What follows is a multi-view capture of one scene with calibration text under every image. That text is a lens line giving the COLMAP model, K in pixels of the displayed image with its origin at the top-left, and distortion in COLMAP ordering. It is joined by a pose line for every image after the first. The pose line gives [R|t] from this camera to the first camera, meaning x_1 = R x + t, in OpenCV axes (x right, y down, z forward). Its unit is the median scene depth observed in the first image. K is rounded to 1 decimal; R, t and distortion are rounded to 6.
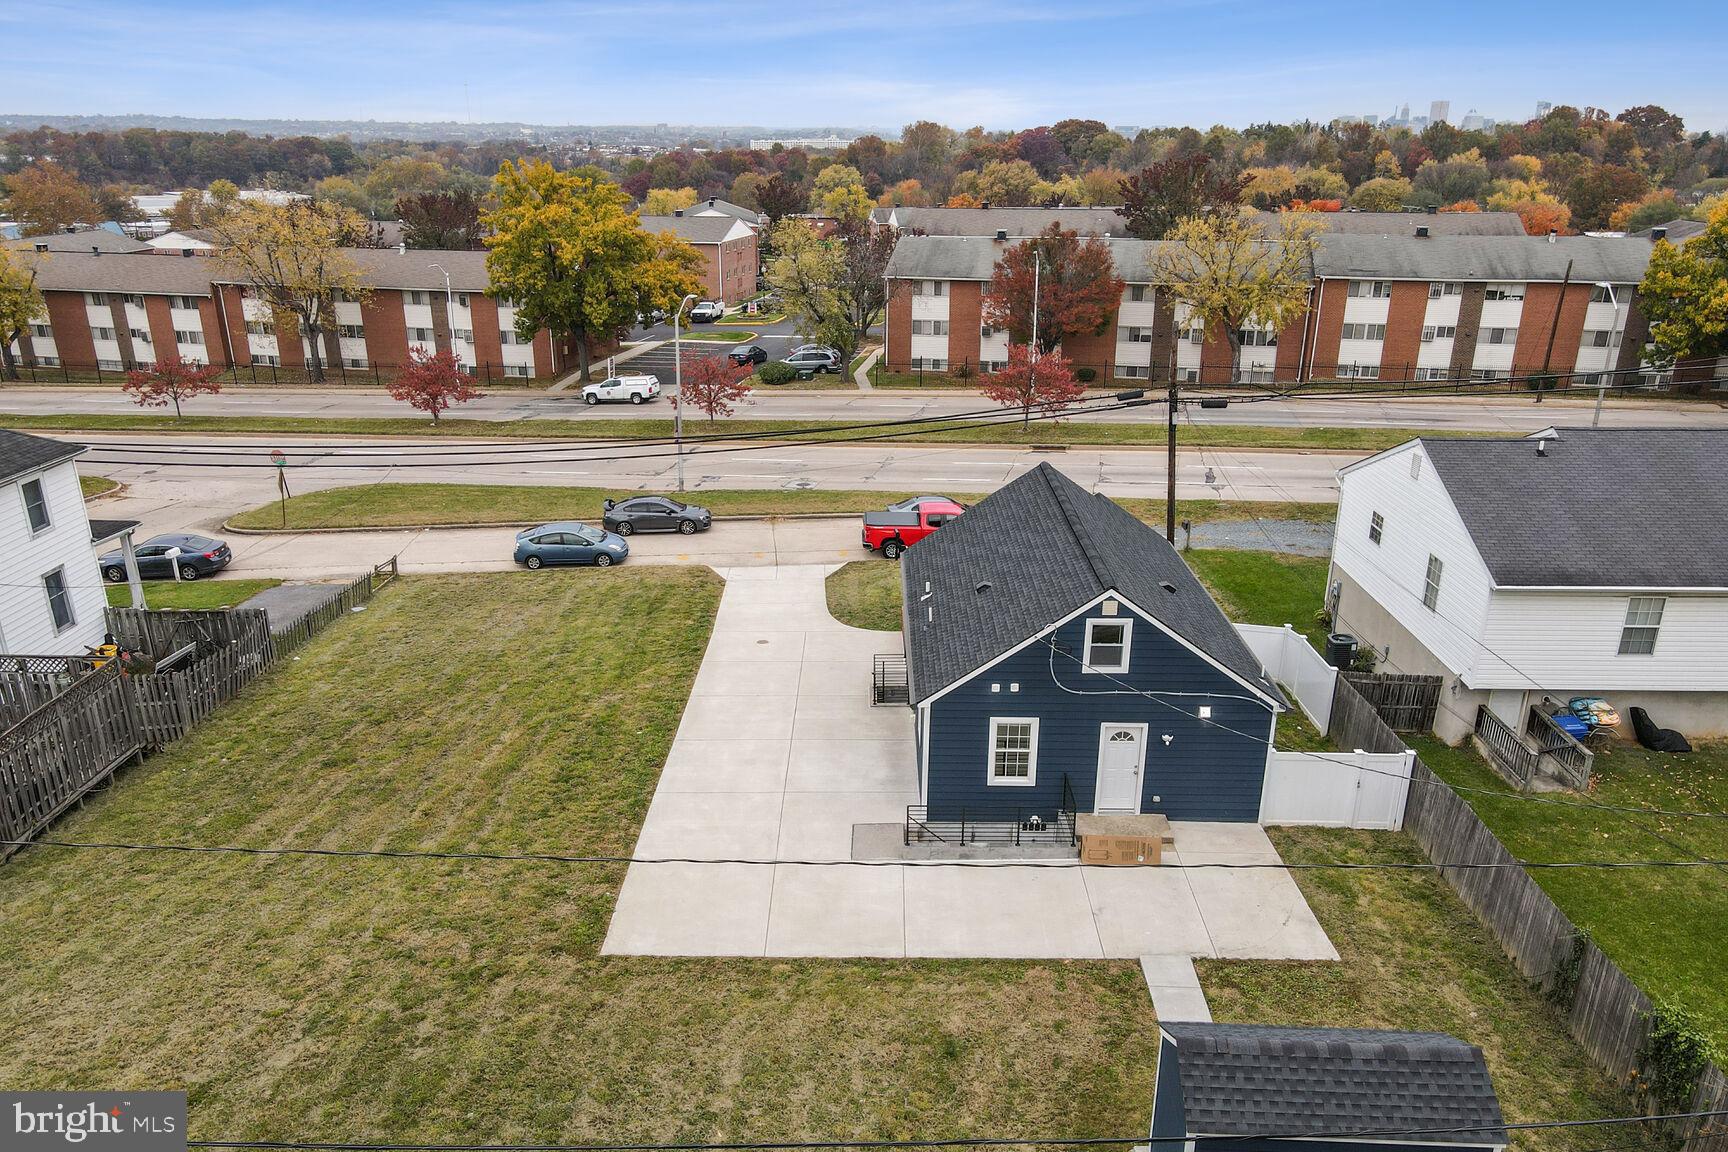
lens RADIAL K [[1270.5, 0, 855.0], [0, 1270.5, 629.4], [0, 0, 1]] dist [0.011097, 0.003717]
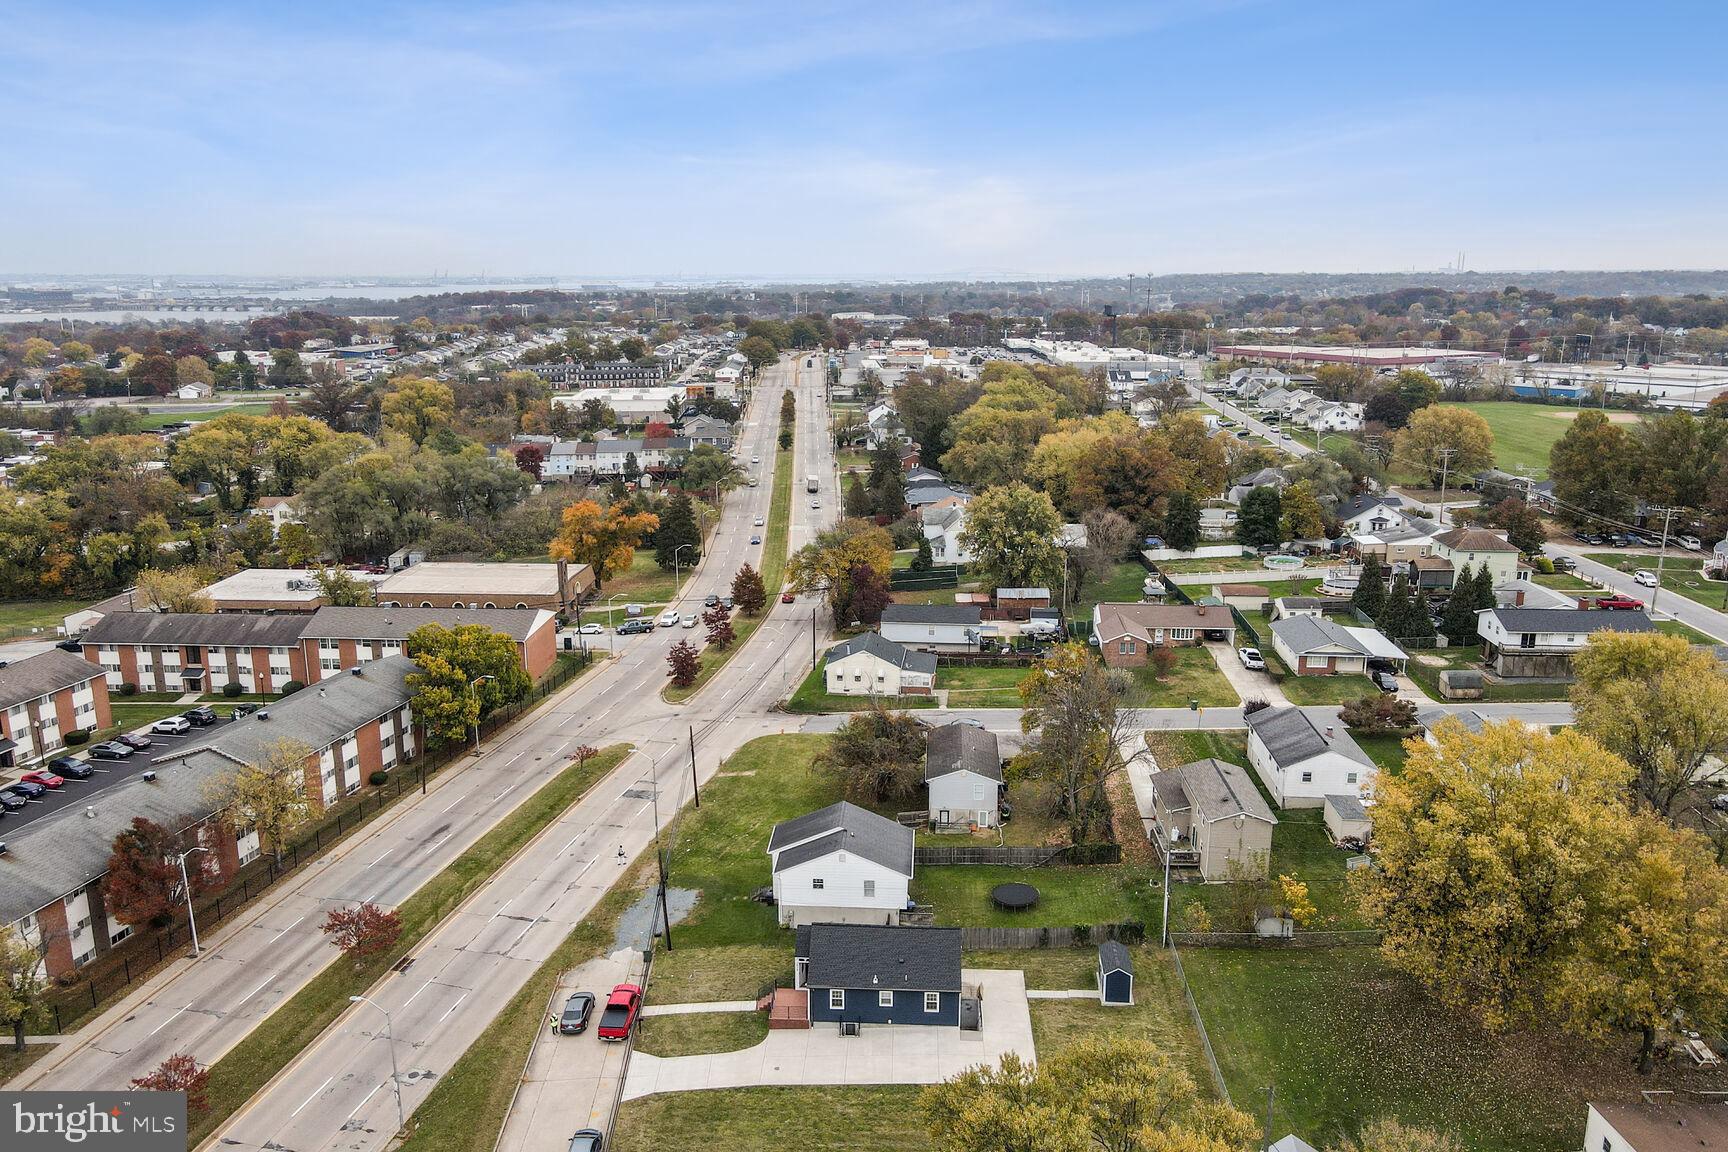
lens RADIAL K [[1267.9, 0, 848.2], [0, 1267.9, 566.7], [0, 0, 1]] dist [-0.002205, 0.035502]
pose [[0.045428, -0.228487, 0.972486, -1.929172], [0.361164, 0.911399, 0.197264, -1.125029], [-0.931395, 0.342265, 0.123924, 0.340822]]
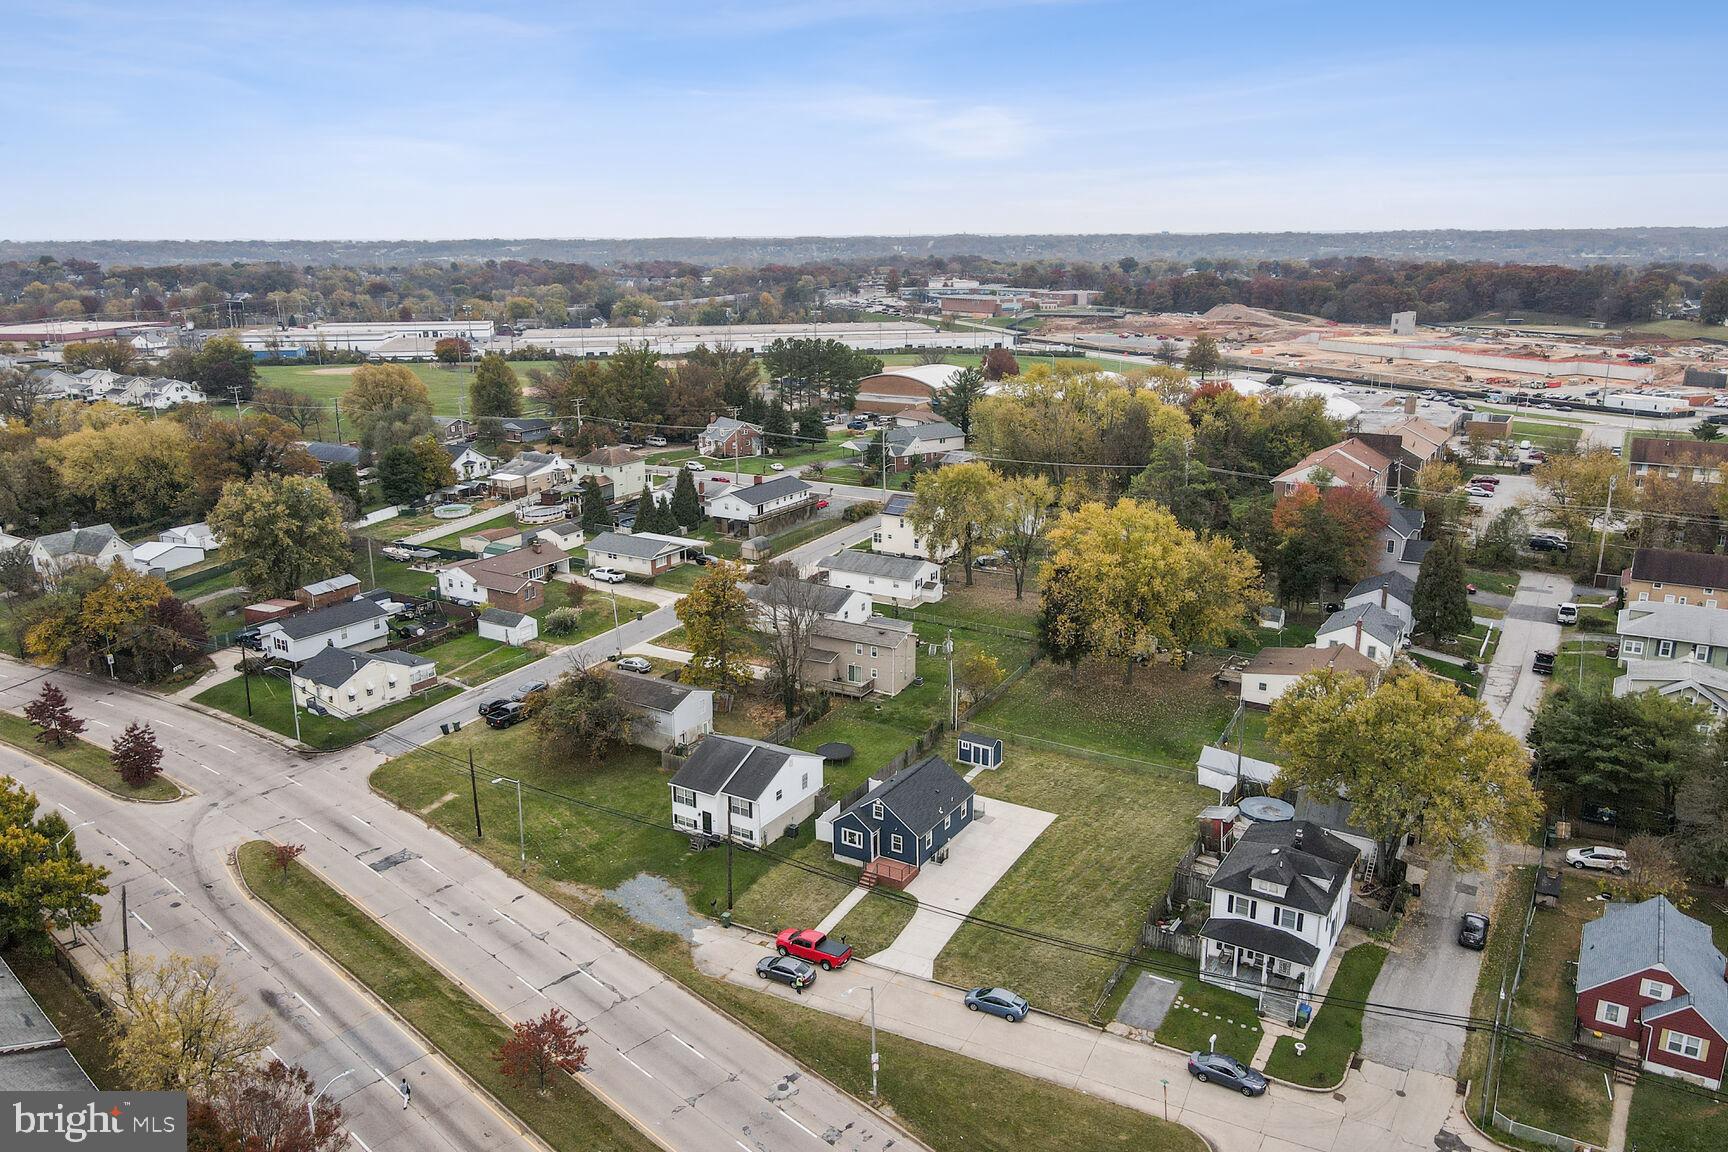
lens RADIAL K [[1271.4, 0, 848.2], [0, 1271.4, 580.5], [0, 0, 1]] dist [-0.012258, 0.031739]
pose [[-0.861748, -0.129525, 0.490525, -1.050276], [0.187936, 0.816578, 0.545784, -1.940176], [-0.471244, 0.562515, -0.679342, 2.472350]]
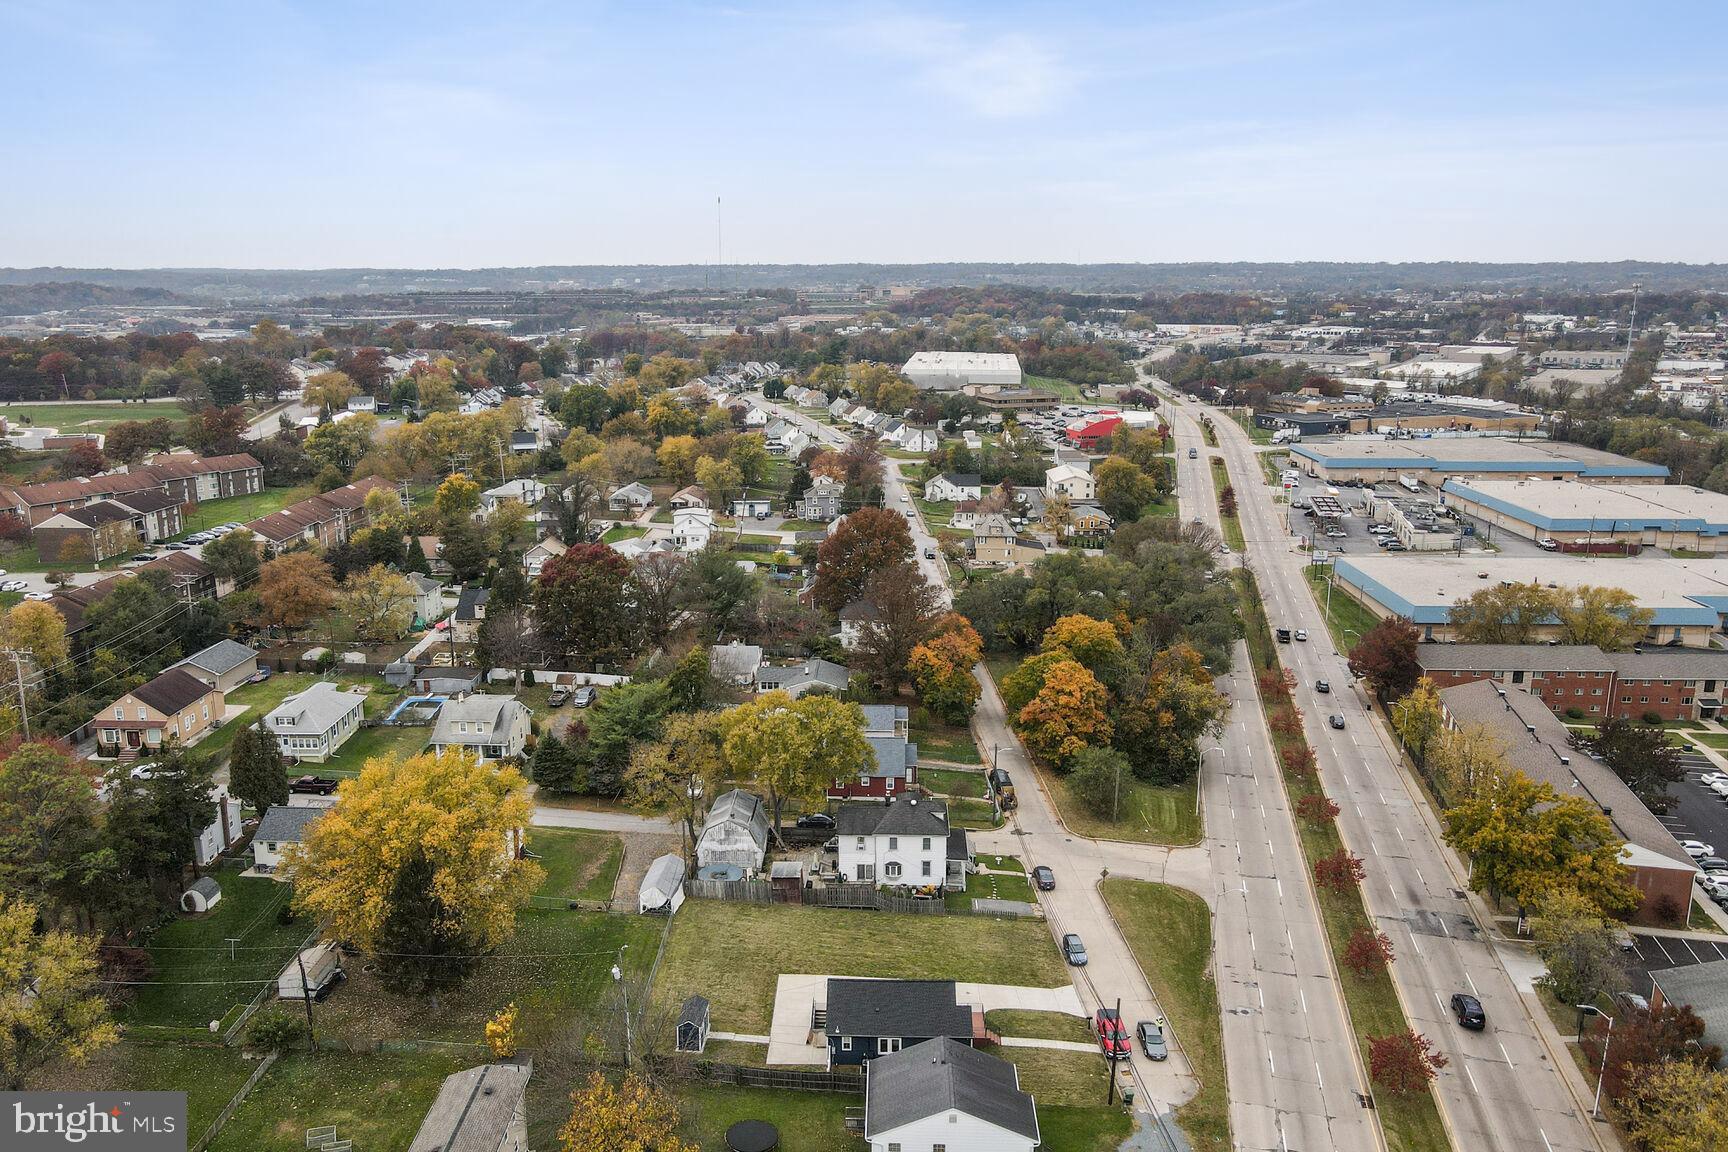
lens RADIAL K [[1267.9, 0, 848.2], [0, 1267.9, 566.7], [0, 0, 1]] dist [-0.002205, 0.035502]
pose [[-0.015676, 0.223338, -0.974615, 2.509491], [-0.357331, 0.909113, 0.214076, -1.381193], [0.933846, 0.351616, 0.065555, 0.221106]]
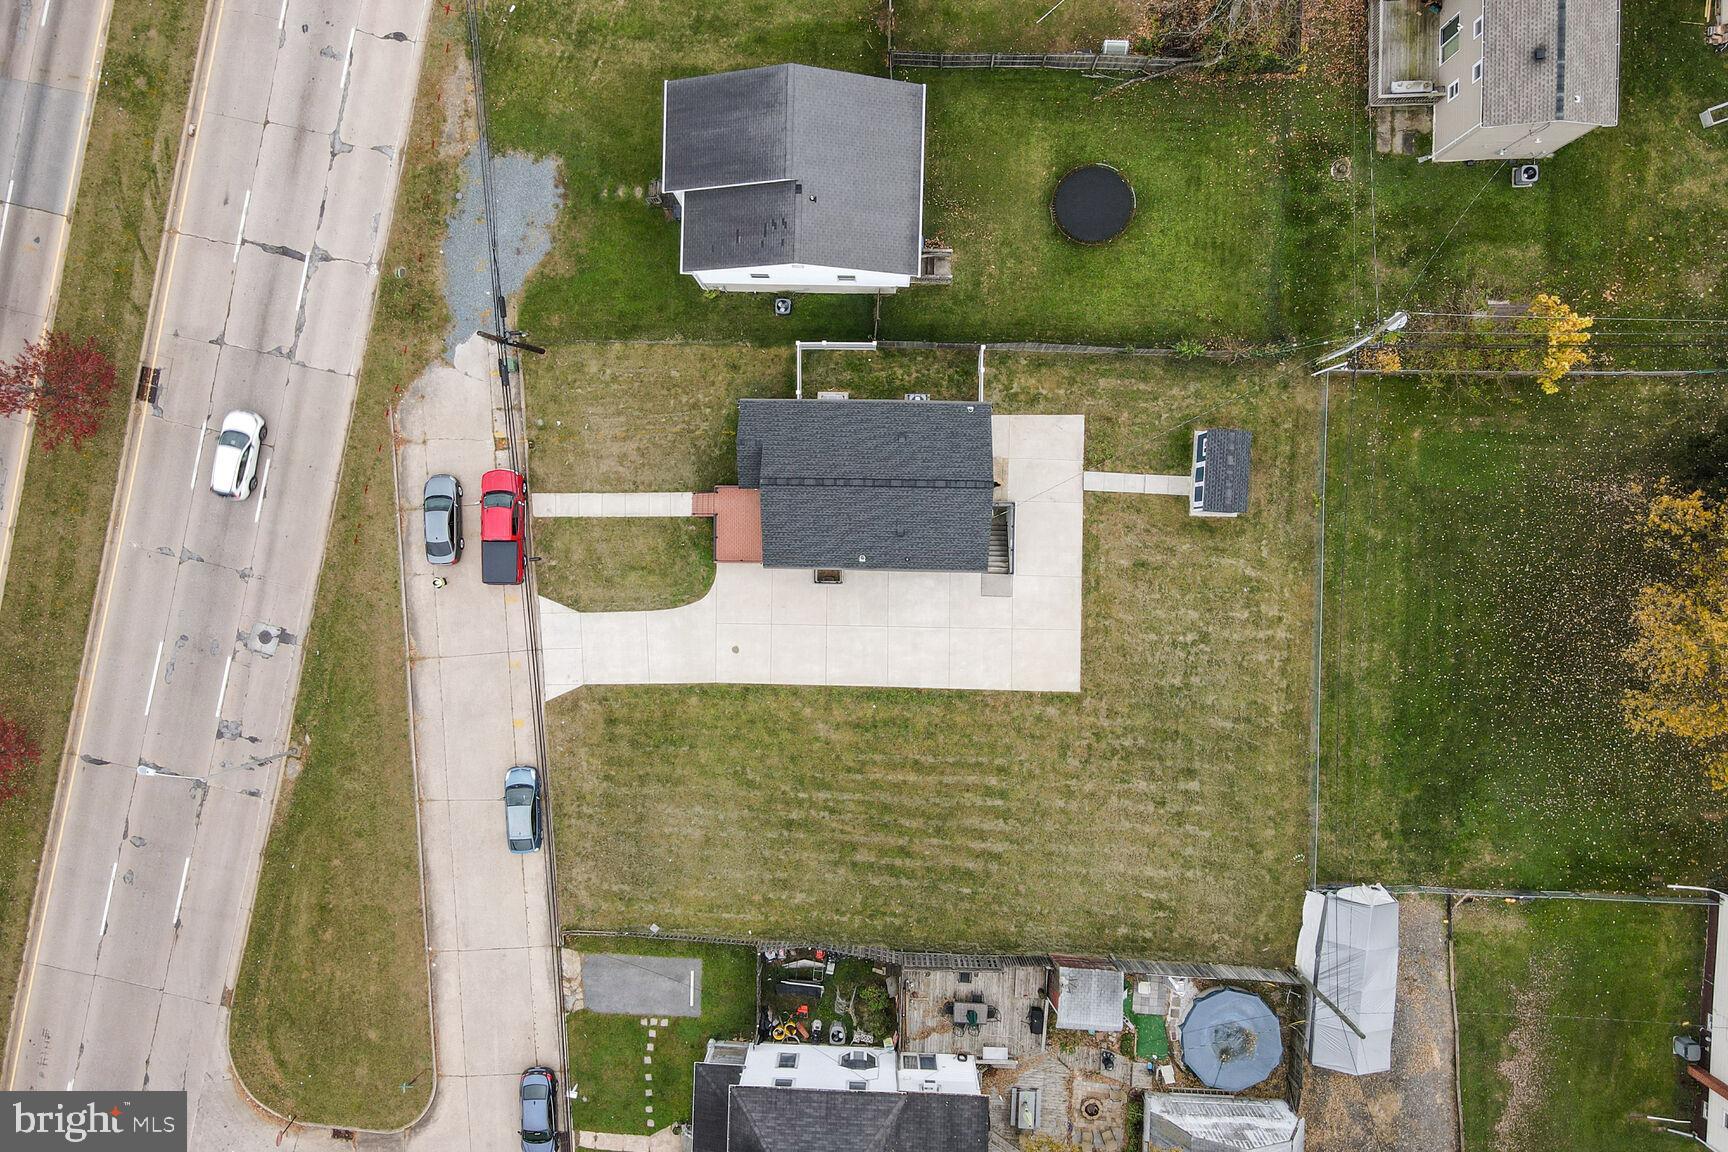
lens RADIAL K [[1267.9, 0, 848.2], [0, 1267.9, 566.7], [0, 0, 1]] dist [-0.002205, 0.035502]
pose [[0.005471, -0.999820, -0.018181, 0.063678], [0.385846, -0.014663, 0.922447, -1.411670], [-0.922547, -0.012062, 0.385696, 0.251633]]
